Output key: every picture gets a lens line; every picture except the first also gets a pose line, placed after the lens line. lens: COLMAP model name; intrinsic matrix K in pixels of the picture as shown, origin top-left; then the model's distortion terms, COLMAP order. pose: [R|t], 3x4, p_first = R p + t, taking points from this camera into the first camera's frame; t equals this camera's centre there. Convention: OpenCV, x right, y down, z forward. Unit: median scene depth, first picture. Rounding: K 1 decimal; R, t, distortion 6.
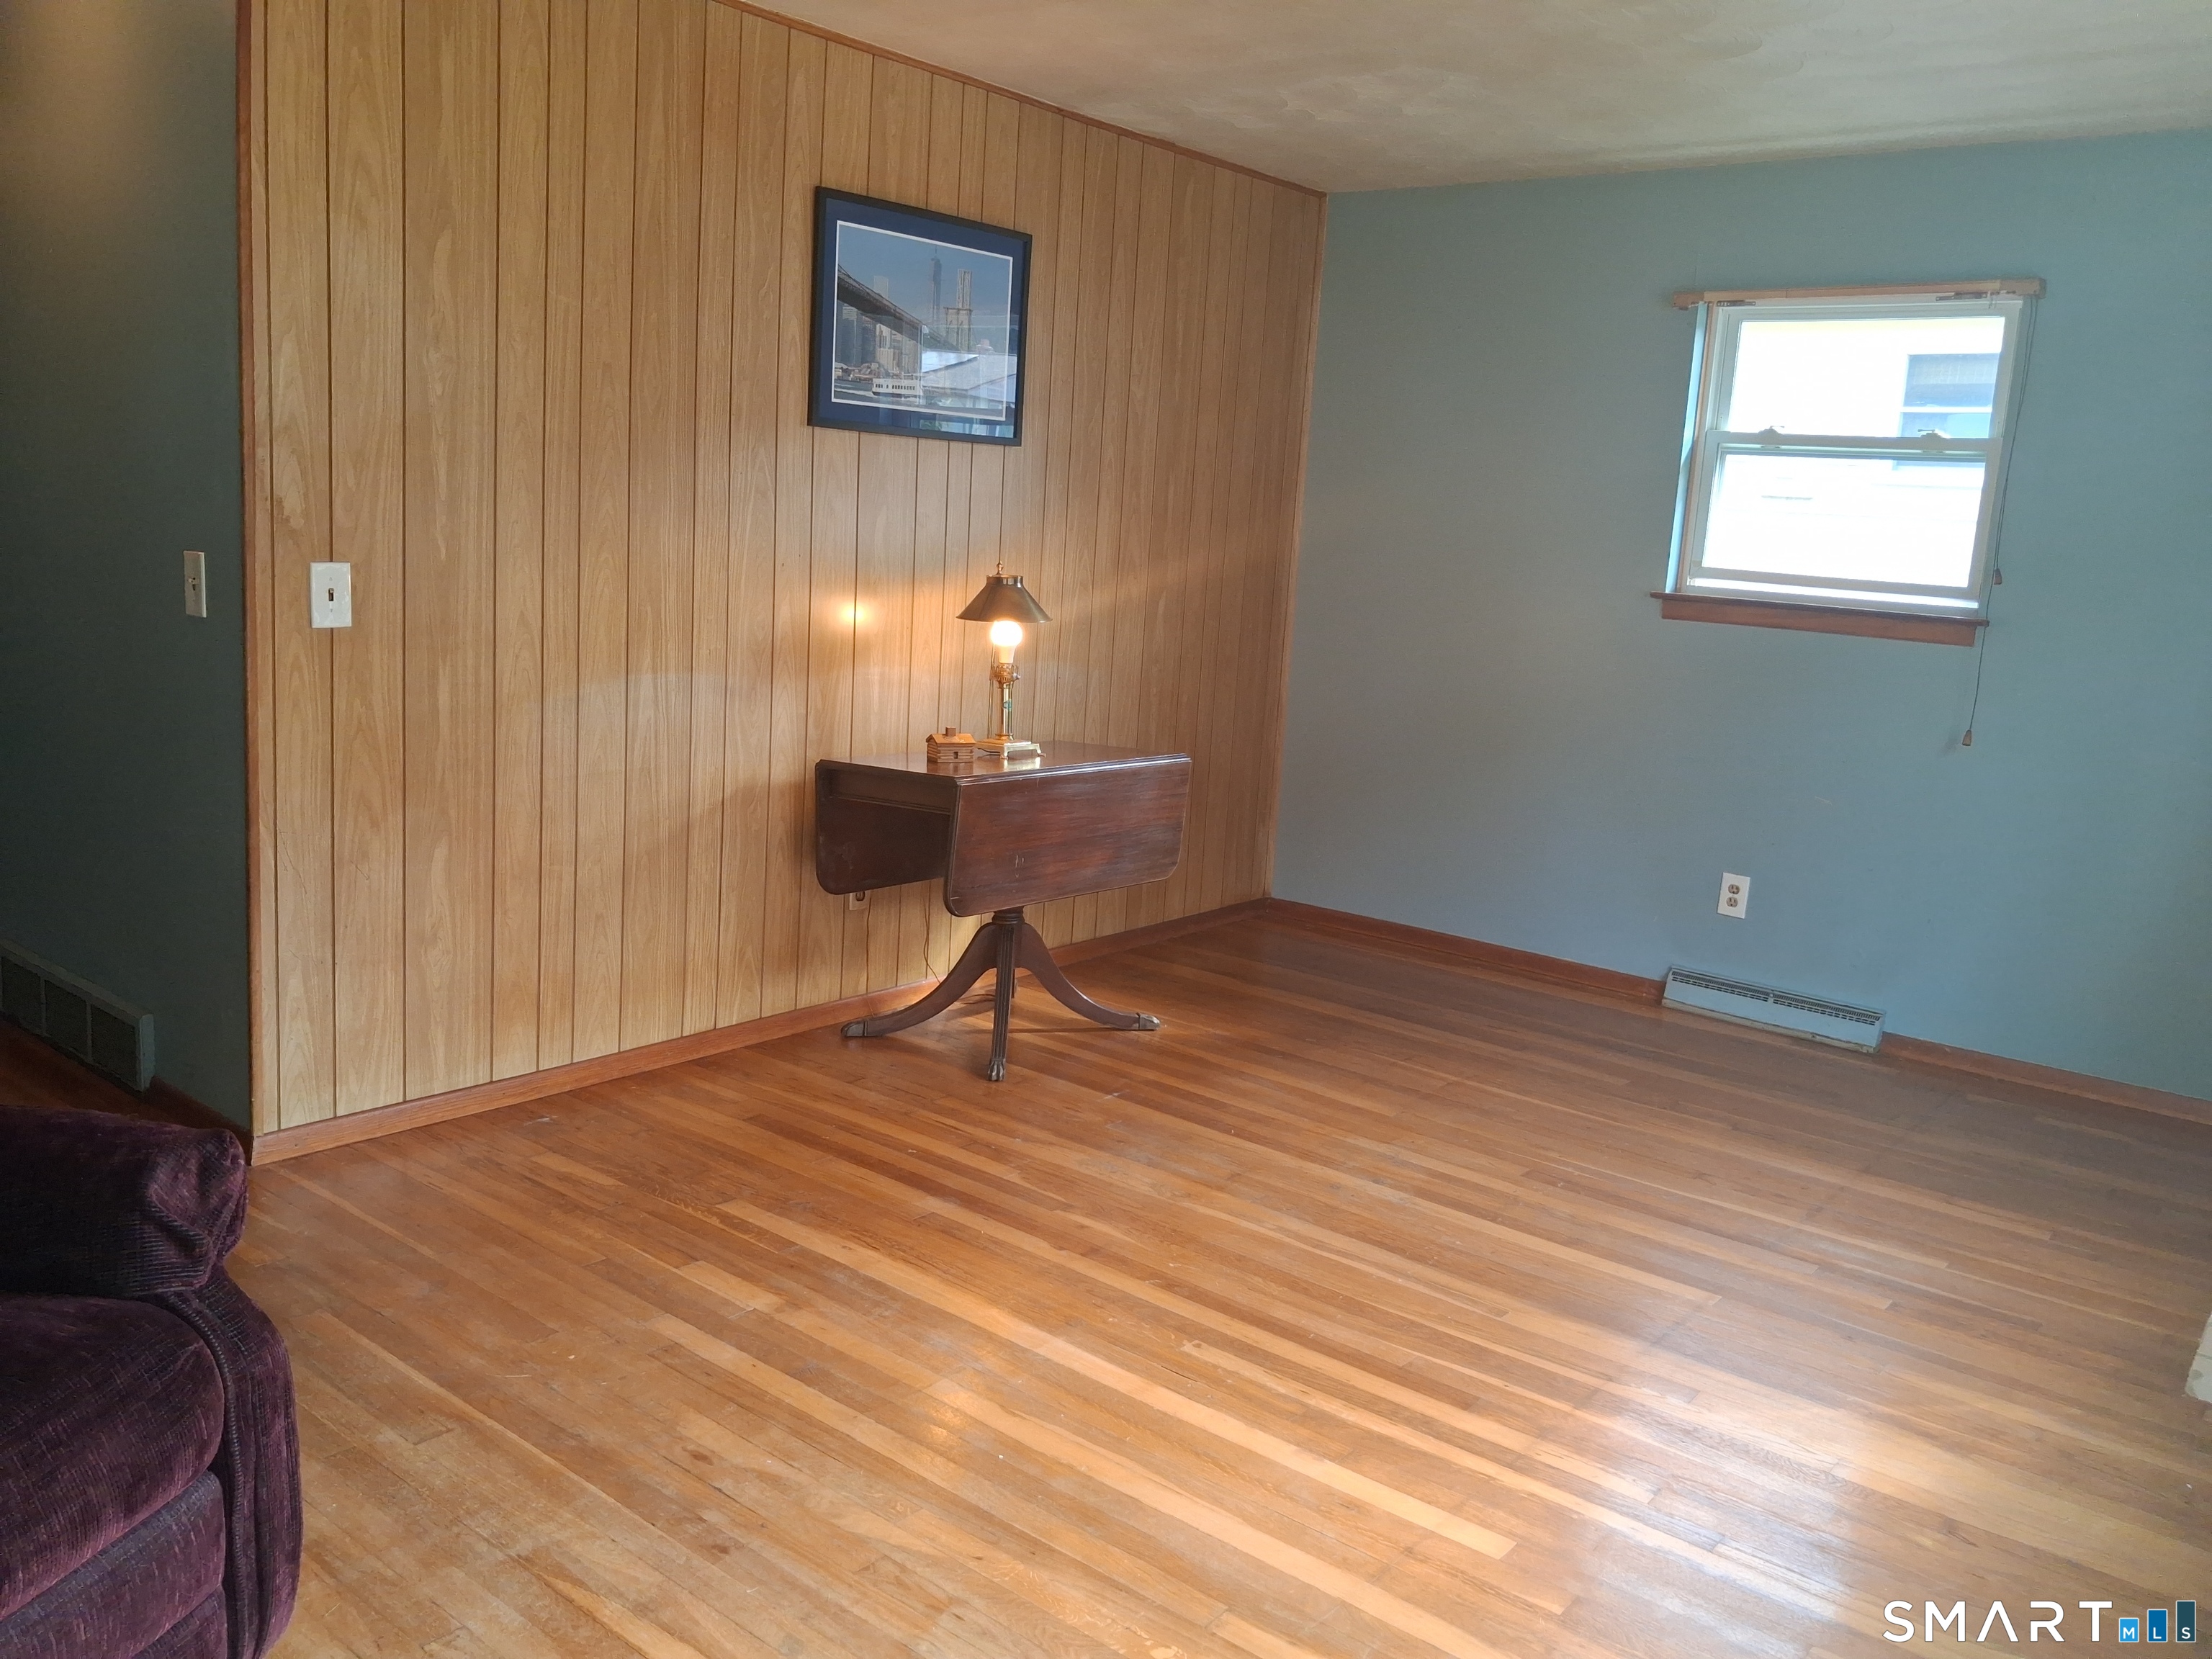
lens RADIAL K [[1753.9, 0, 1108.4], [0, 1753.9, 819.0], [0, 0, 1]] dist [0.035882, -0.067406]
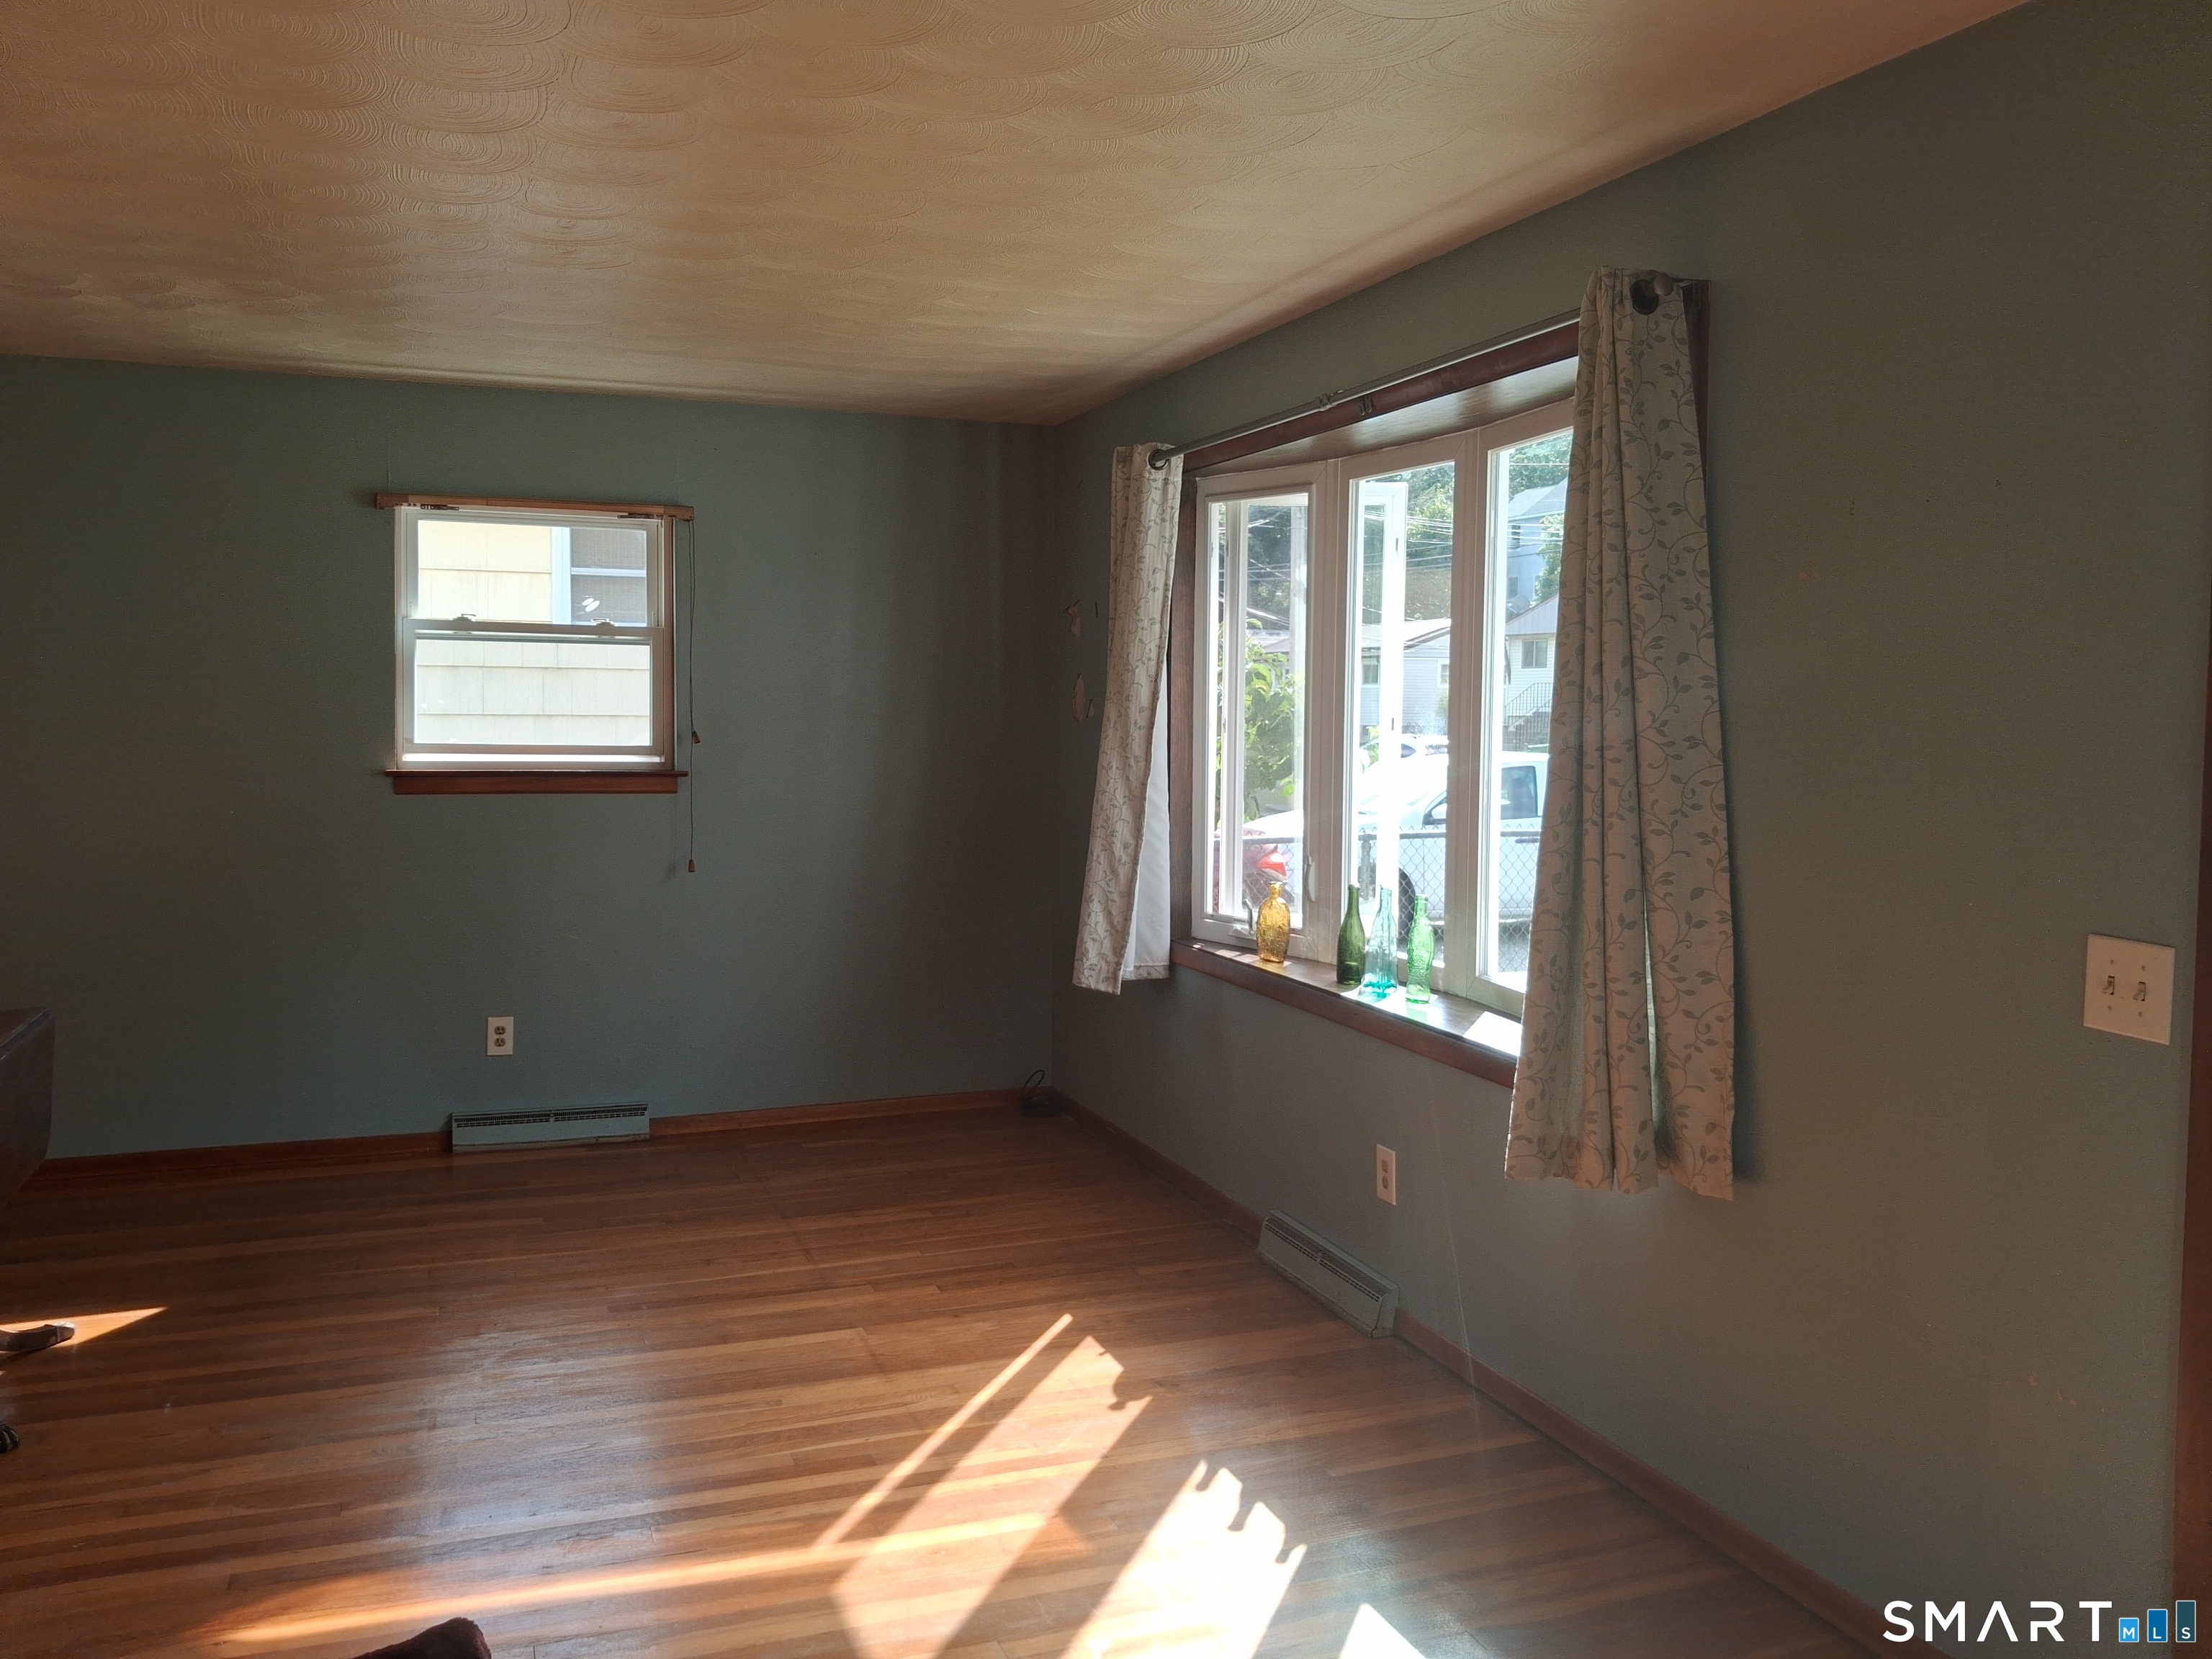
lens RADIAL K [[1753.9, 0, 1122.6], [0, 1753.9, 815.3], [0, 0, 1]] dist [0.035882, -0.067406]
pose [[0.473048, -0.107142, 0.874497, -0.471114], [0.159221, 0.986631, 0.034752, -0.079514], [-0.866530, 0.122799, 0.483784, 0.130799]]
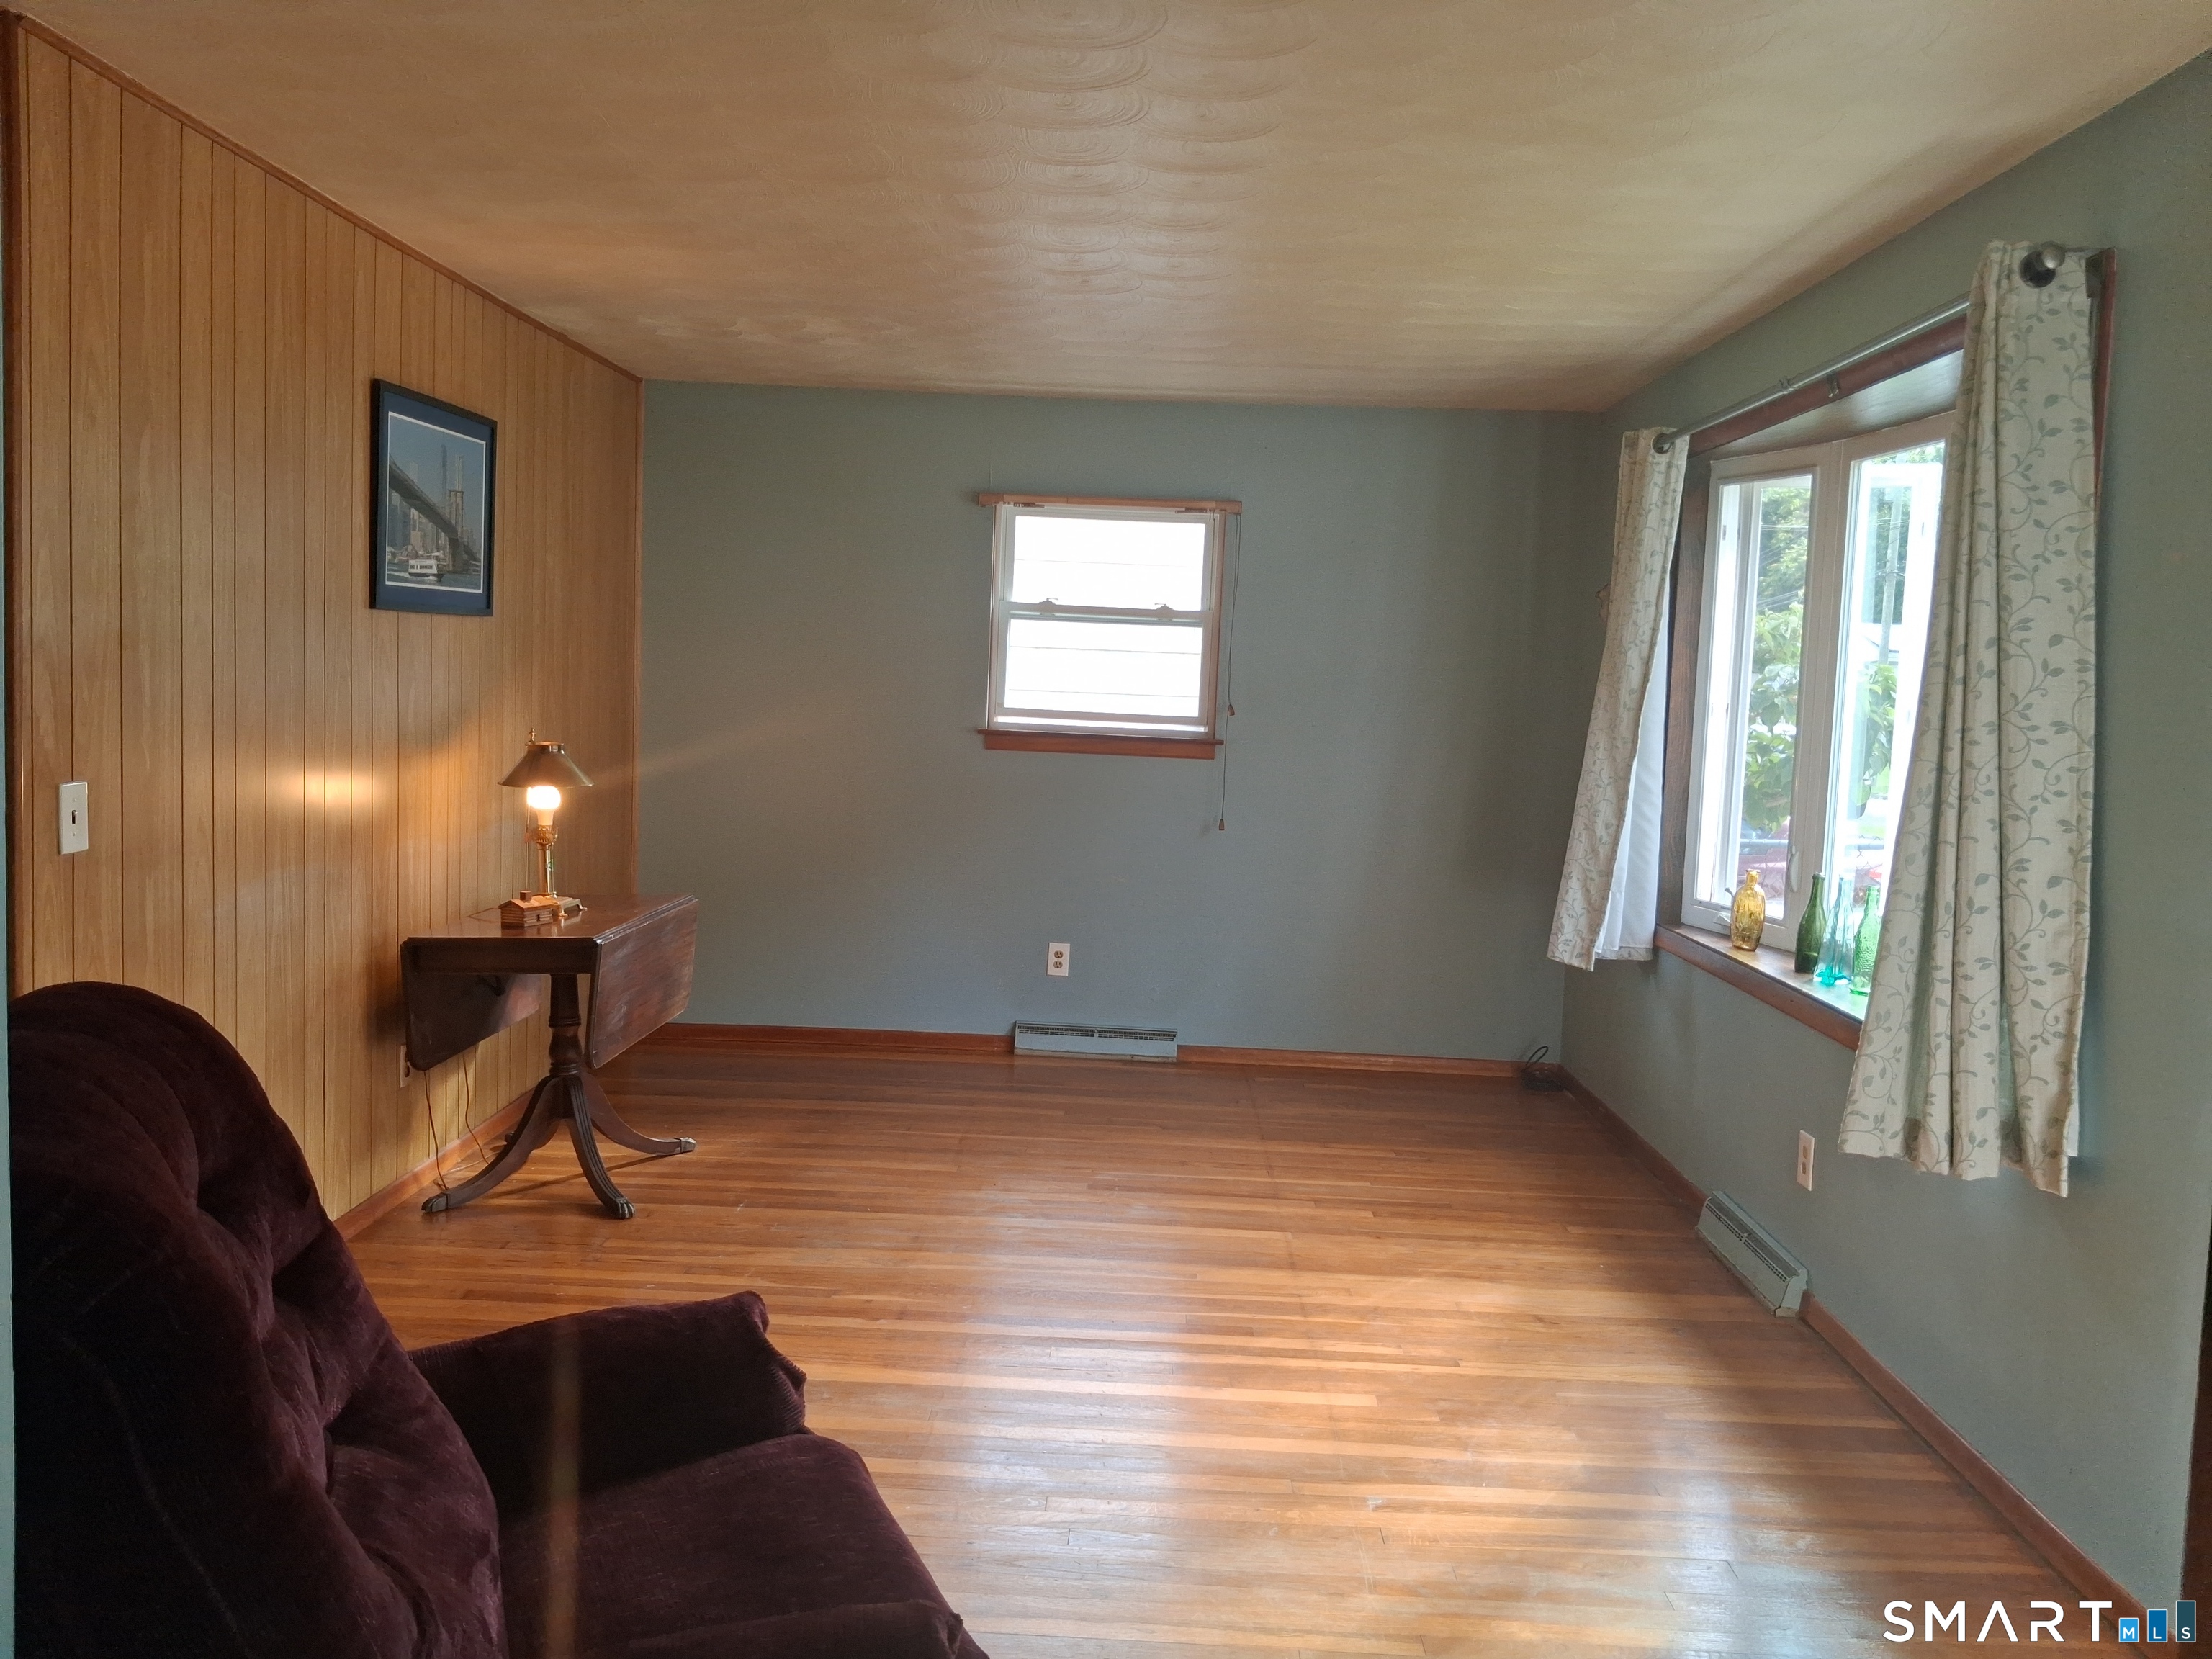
lens RADIAL K [[1753.9, 0, 1098.5], [0, 1753.9, 823.7], [0, 0, 1]] dist [0.035882, -0.067406]
pose [[0.784173, -0.079731, 0.615399, -0.461678], [0.109571, 0.993920, -0.010850, -0.043940], [-0.610792, 0.075938, 0.788141, -0.037237]]
